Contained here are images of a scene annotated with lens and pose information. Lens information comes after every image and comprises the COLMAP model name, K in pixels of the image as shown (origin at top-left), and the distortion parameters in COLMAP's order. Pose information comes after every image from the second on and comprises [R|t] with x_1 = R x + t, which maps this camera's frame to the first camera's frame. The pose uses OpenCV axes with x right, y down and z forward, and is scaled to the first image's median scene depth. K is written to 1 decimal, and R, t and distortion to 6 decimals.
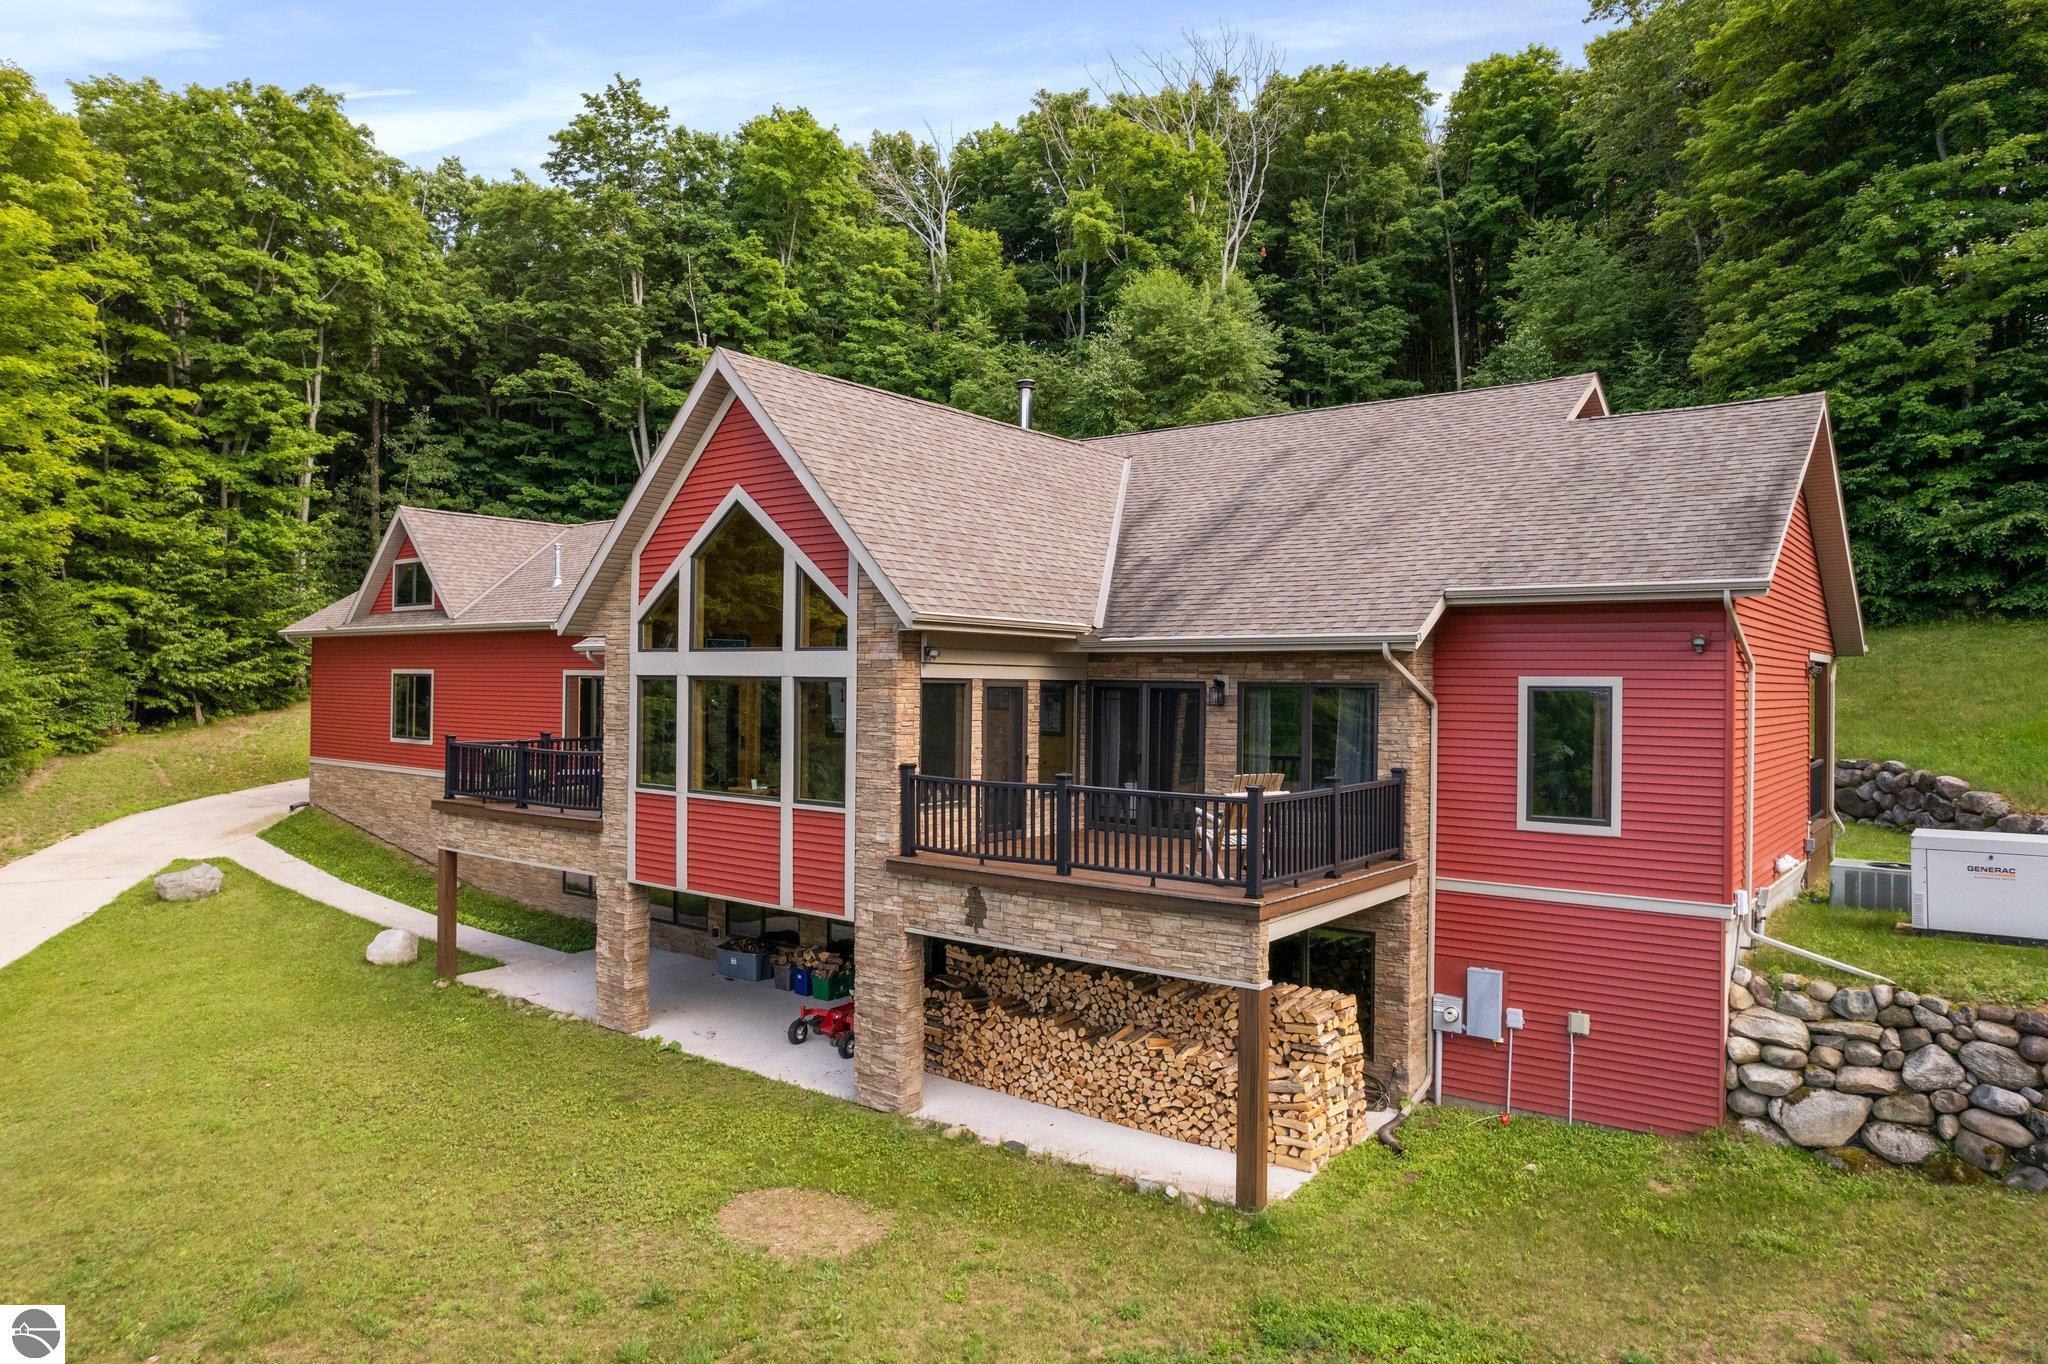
lens RADIAL K [[1305.5, 0, 1029.9], [0, 1305.5, 668.7], [0, 0, 1]] dist [-0.078034, 0.081061]
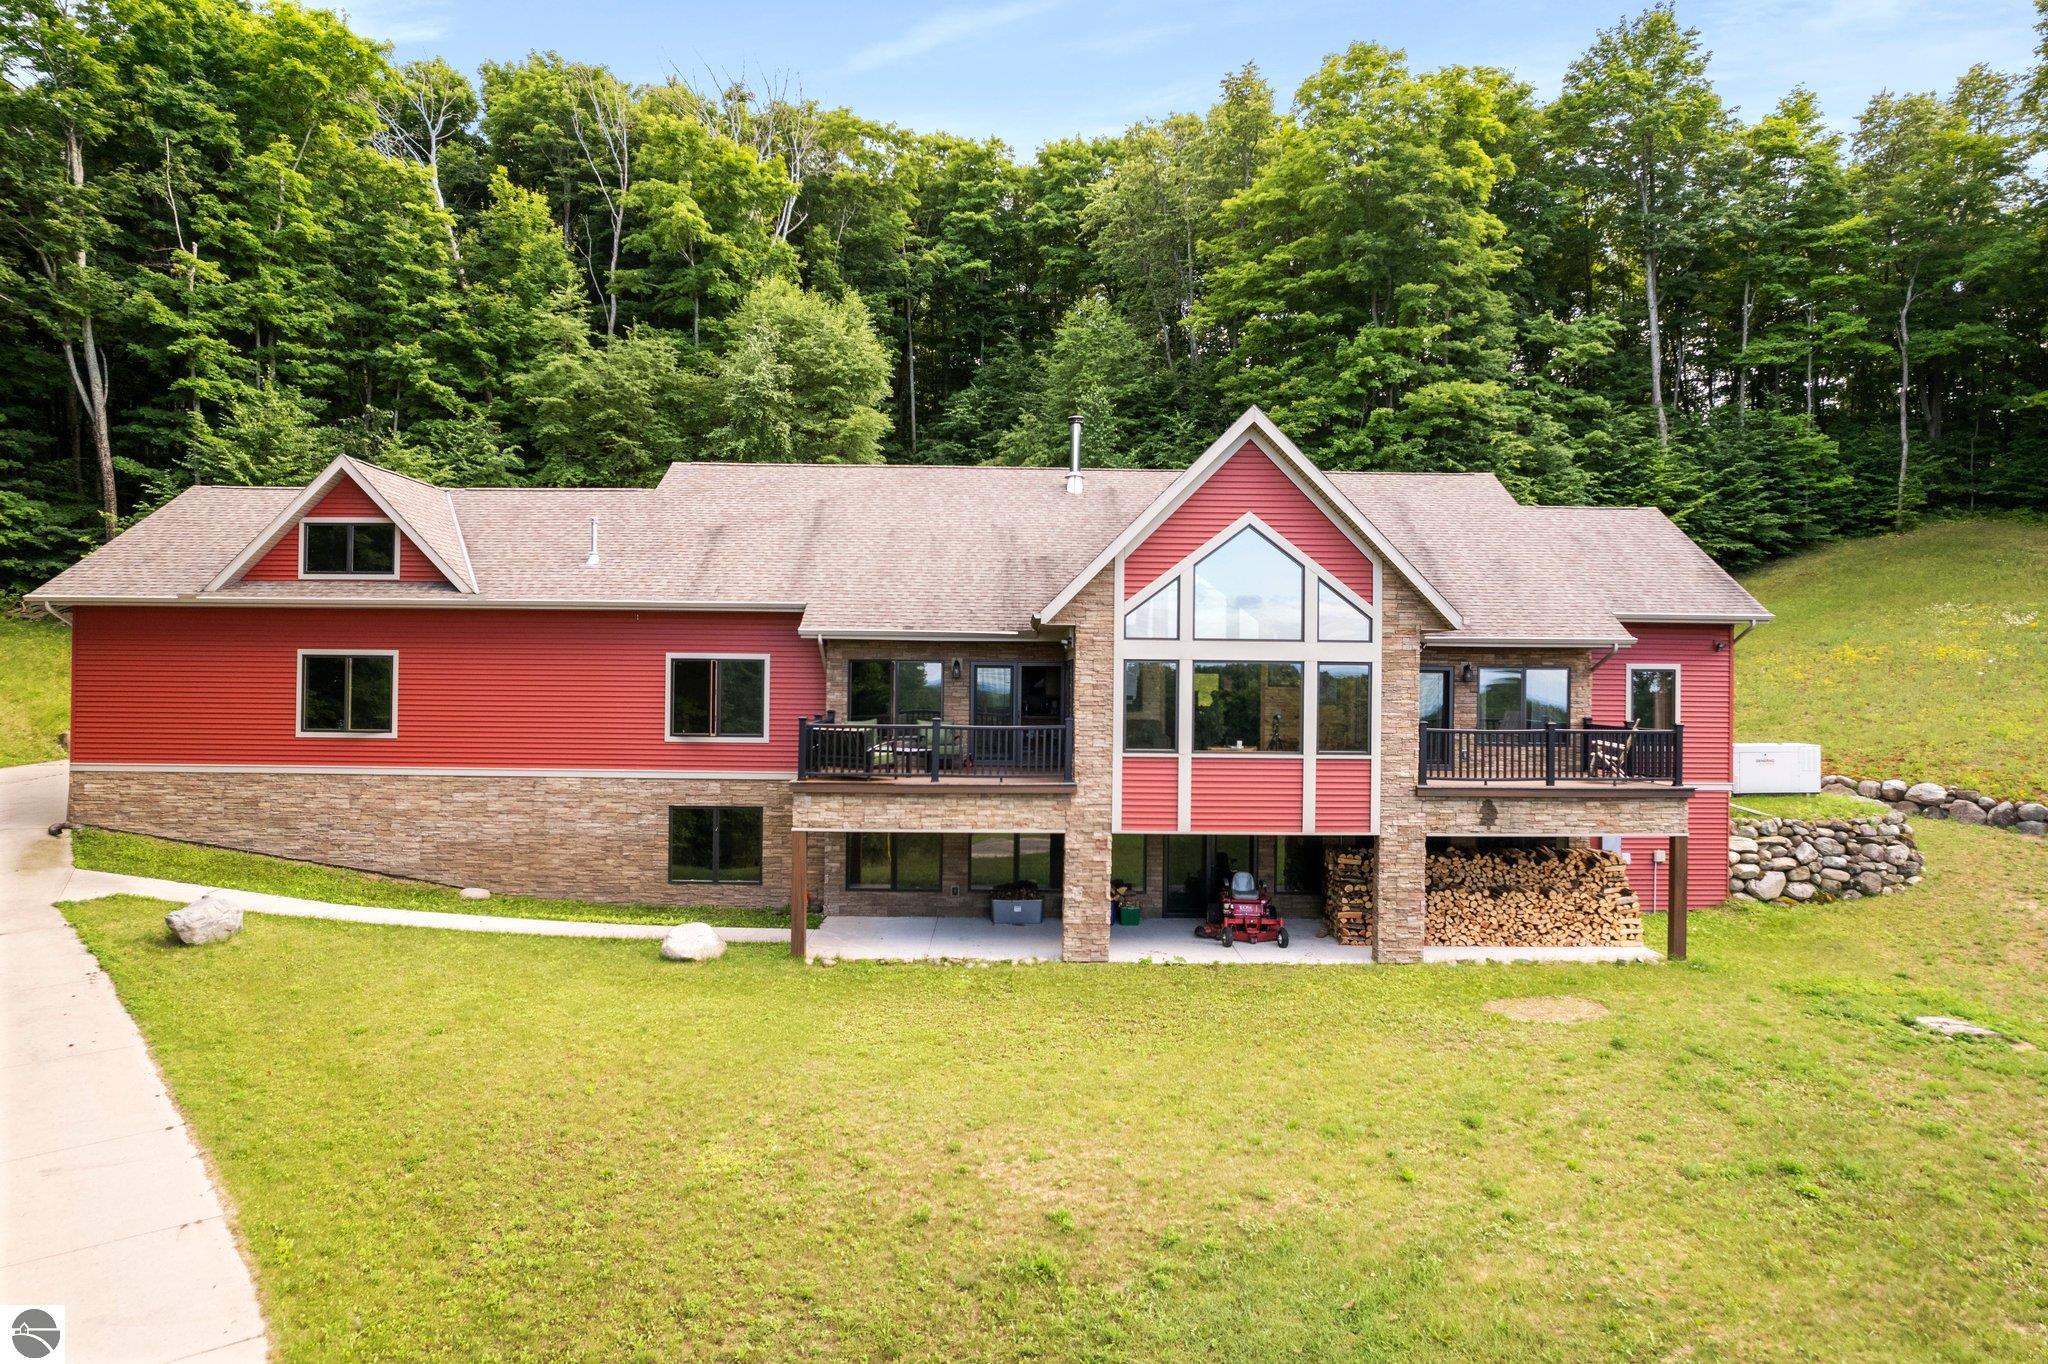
lens RADIAL K [[1282.9, 0, 1024.0], [0, 1282.9, 682.0], [0, 0, 1]] dist [-0.025959, 0.001306]
pose [[0.783554, -0.006111, 0.621293, -0.492160], [-0.007150, 0.999797, 0.018851, 0.001828], [-0.621282, -0.019213, 0.783351, 0.057706]]
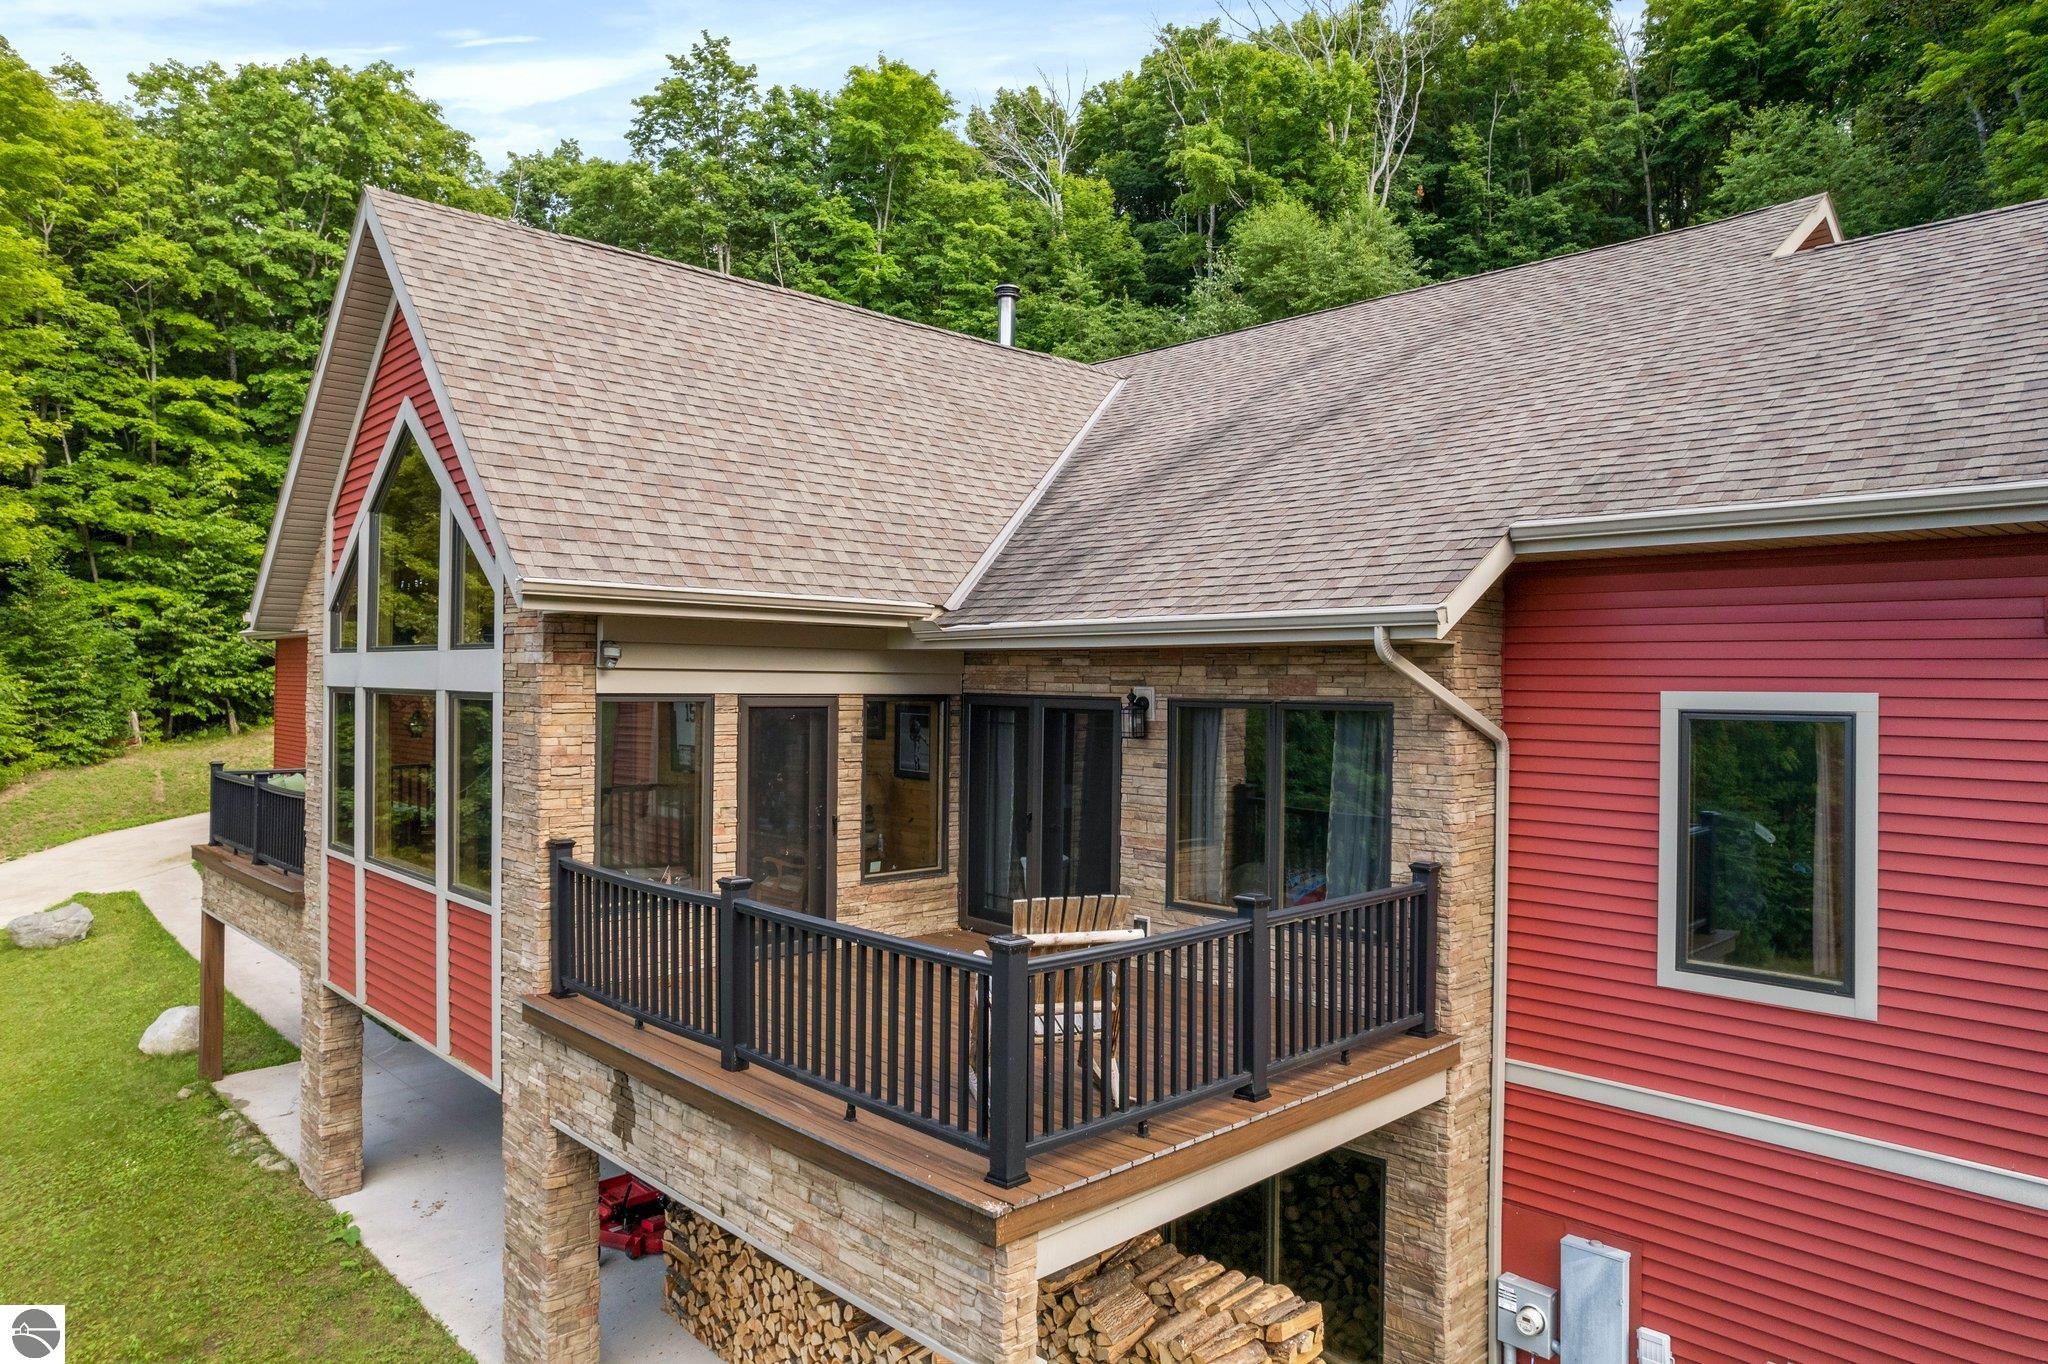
lens RADIAL K [[1305.1, 0, 1029.2], [0, 1305.1, 668.6], [0, 0, 1]] dist [-0.086247, 0.081662]
pose [[0.988762, -0.003494, -0.149455, 0.075631], [0.003507, 0.999994, -0.000178, -0.001425], [0.149455, -0.000348, 0.988768, 0.167564]]
